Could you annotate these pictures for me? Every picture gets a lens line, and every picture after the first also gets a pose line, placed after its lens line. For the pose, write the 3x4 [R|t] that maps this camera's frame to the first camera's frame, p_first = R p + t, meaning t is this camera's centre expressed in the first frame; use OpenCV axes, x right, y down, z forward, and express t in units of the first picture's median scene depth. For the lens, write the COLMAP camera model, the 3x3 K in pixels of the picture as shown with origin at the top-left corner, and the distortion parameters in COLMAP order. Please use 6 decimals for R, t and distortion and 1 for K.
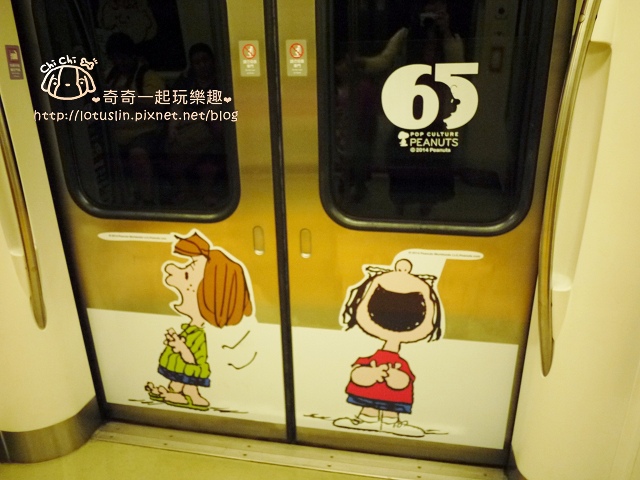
lens RADIAL K [[520.5, 0, 320.0], [0, 520.5, 240.0], [0, 0, 1]] dist [0.012218, -0.000599]
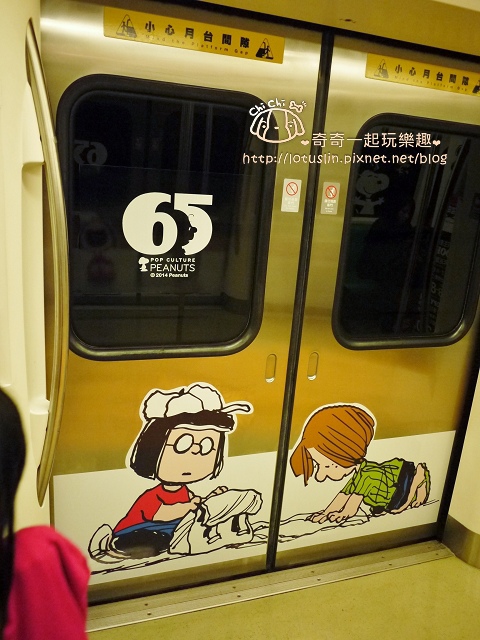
lens RADIAL K [[539.7, 0, 240.0], [0, 539.7, 320.0], [0, 0, 1]] dist [-0.011496, -0.007446]
pose [[0.858019, -0.049336, 0.511243, -0.215557], [0.092259, 0.993991, -0.058916, -0.011295], [-0.505264, 0.097717, 0.857414, 0.036951]]
